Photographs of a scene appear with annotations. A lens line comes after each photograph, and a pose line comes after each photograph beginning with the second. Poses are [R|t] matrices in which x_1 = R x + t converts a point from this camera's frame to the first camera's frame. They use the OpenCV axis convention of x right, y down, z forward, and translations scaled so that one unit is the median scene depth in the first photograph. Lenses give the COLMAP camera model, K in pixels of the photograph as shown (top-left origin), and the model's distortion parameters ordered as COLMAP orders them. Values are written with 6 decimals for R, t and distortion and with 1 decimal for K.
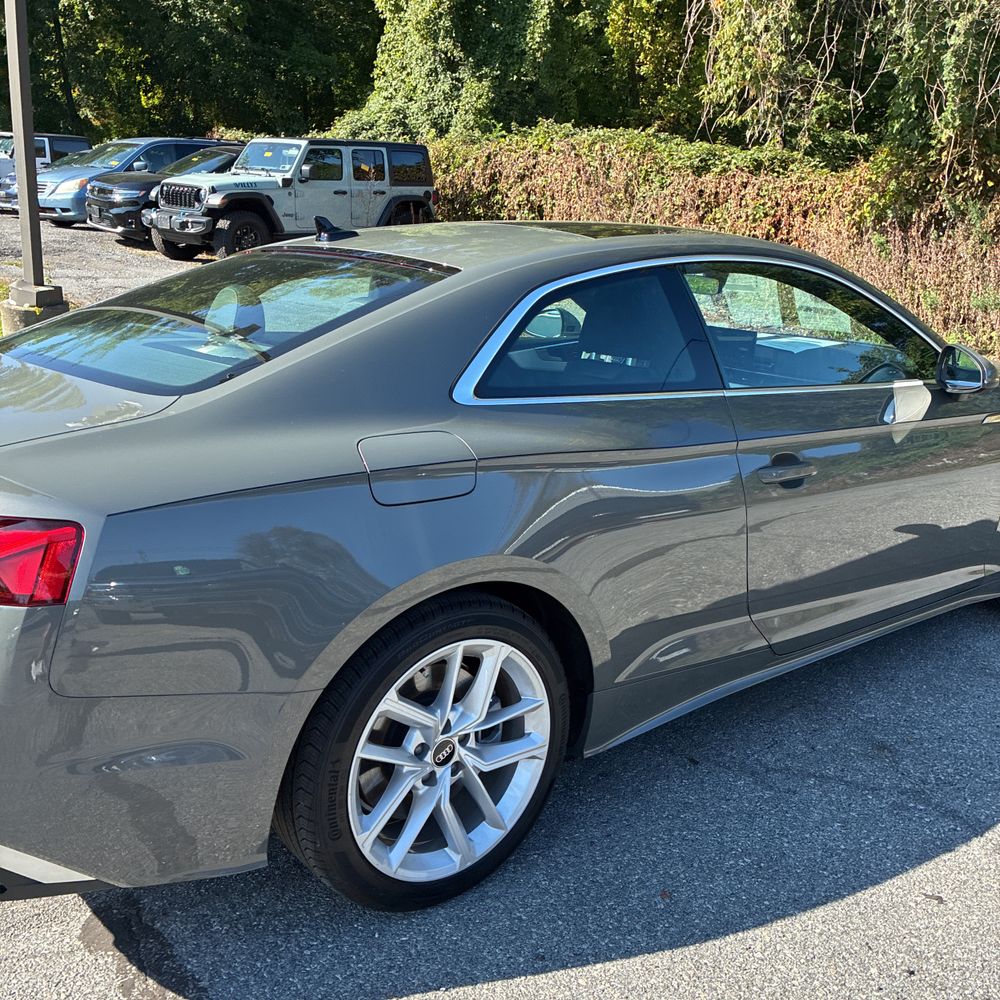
lens RADIAL K [[1011.8, 0, 482.5], [0, 1011.8, 498.8], [0, 0, 1]] dist [0.021402, 0.000000]
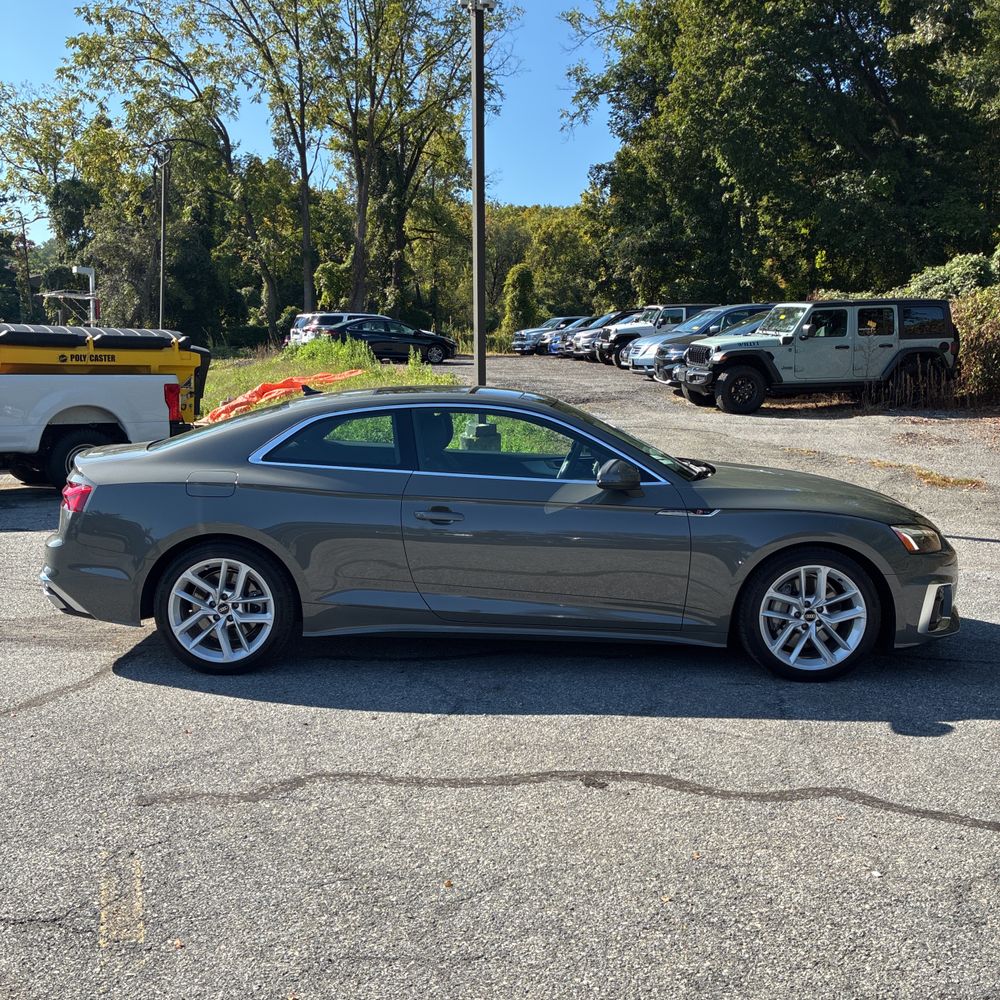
lens RADIAL K [[1011.8, 0, 497.7], [0, 1011.8, 504.4], [0, 0, 1]] dist [0.021402, 0.000000]
pose [[0.784895, 0.066464, -0.616053, 1.767335], [-0.148745, 0.985369, -0.083202, 0.106586], [0.601510, 0.156940, 0.783298, -0.461178]]
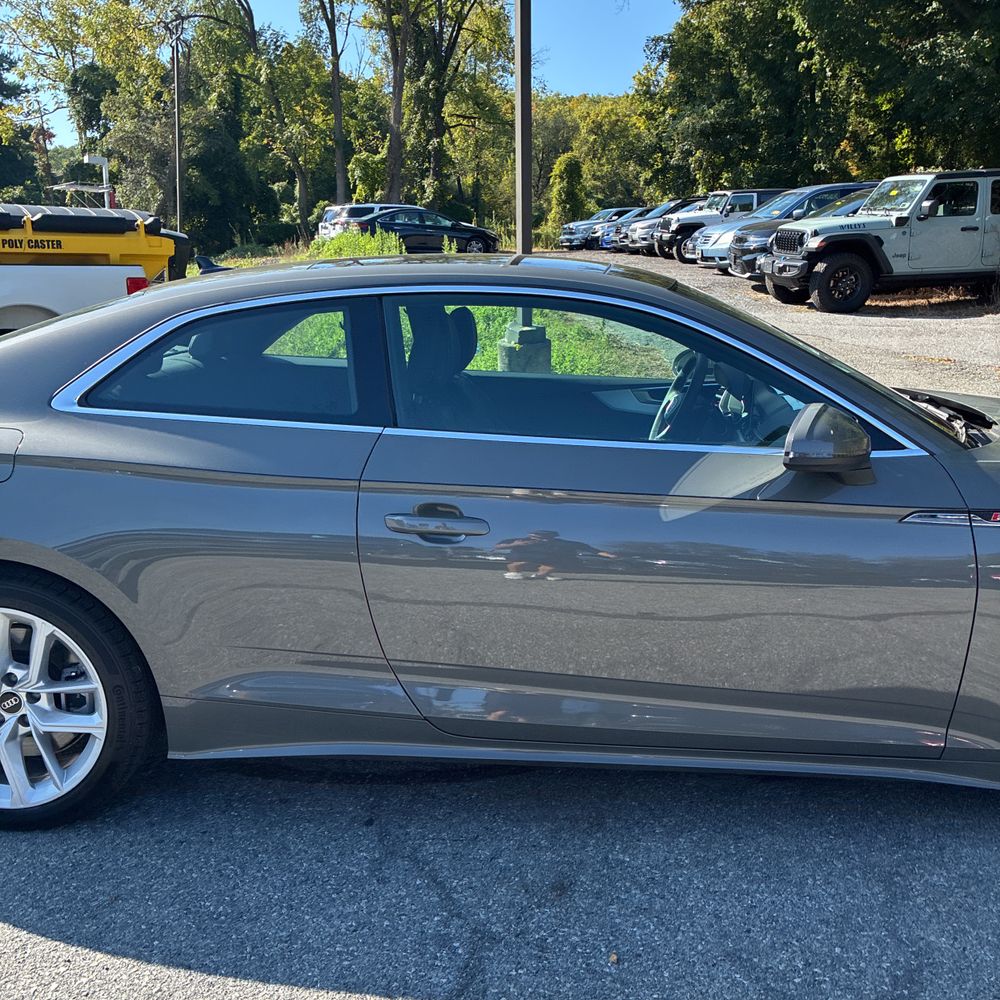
lens RADIAL K [[1011.8, 0, 494.8], [0, 1011.8, 495.8], [0, 0, 1]] dist [0.021402, 0.000000]
pose [[0.755388, 0.121768, -0.643864, 1.043895], [-0.151670, 0.988390, 0.008984, -0.076243], [0.637483, 0.090868, 0.765087, 0.406158]]
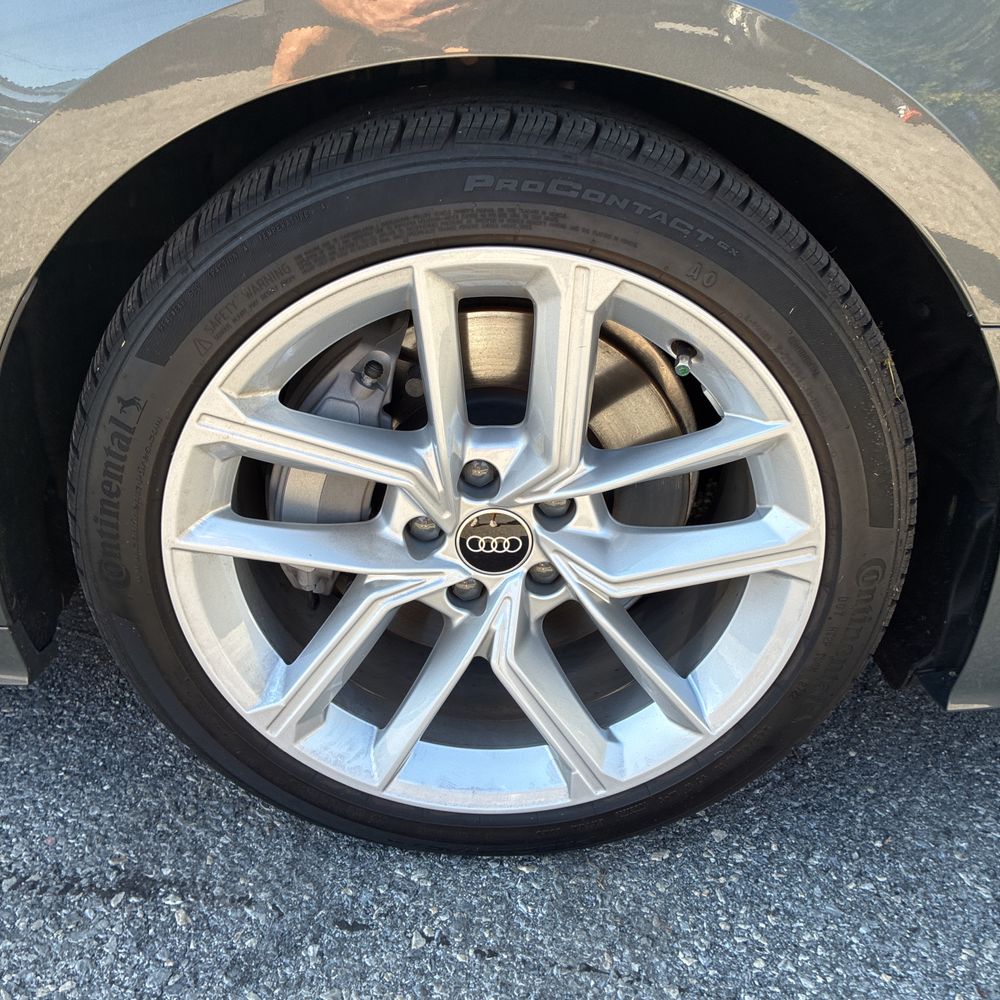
lens RADIAL K [[1011.8, 0, 502.3], [0, 1011.8, 469.6], [0, 0, 1]] dist [0.021402, 0.000000]
pose [[0.790062, 0.306083, -0.531145, 1.152222], [-0.184975, 0.945076, 0.269473, -0.065304], [0.584454, -0.114652, 0.803286, 1.411945]]
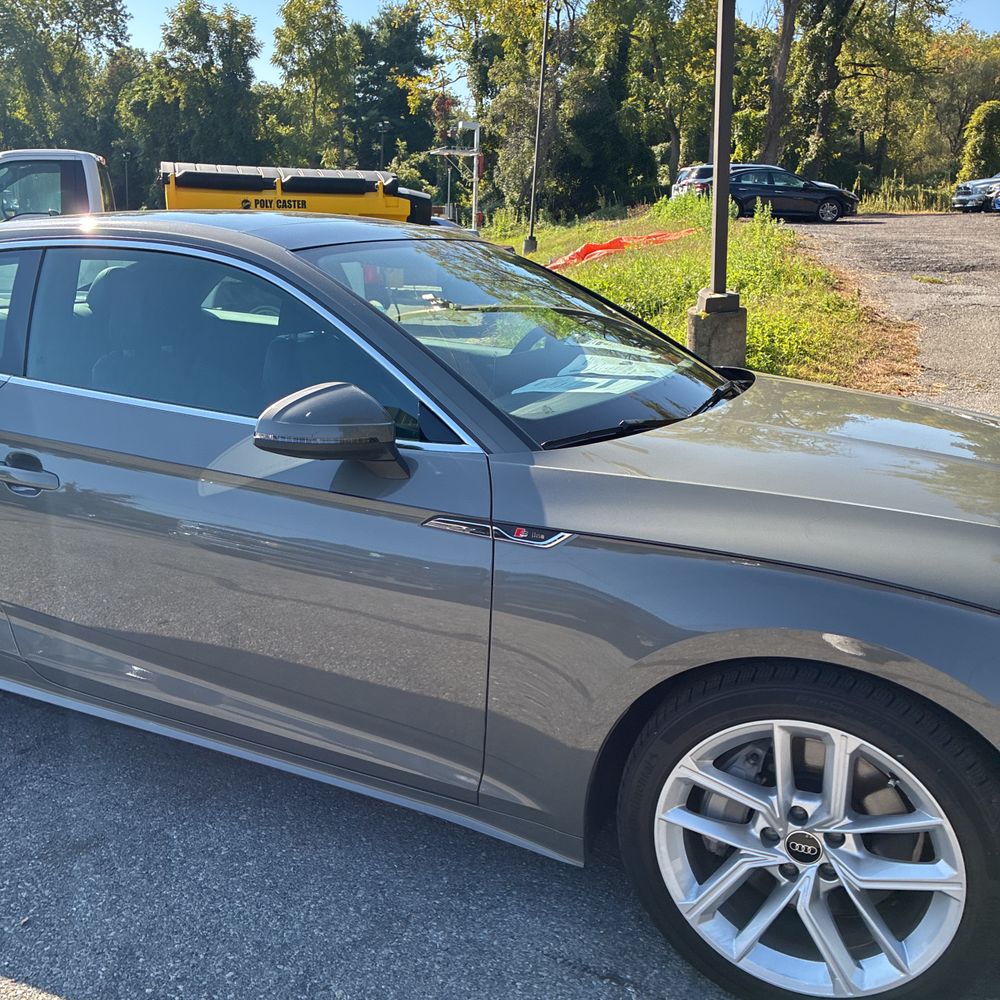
lens RADIAL K [[1011.8, 0, 490.0], [0, 1011.8, 506.9], [0, 0, 1]] dist [0.021402, 0.000000]
pose [[0.453662, 0.219860, -0.863627, 1.479205], [-0.230563, 0.965051, 0.124565, -0.239821], [0.860832, 0.142610, 0.488499, 1.066273]]
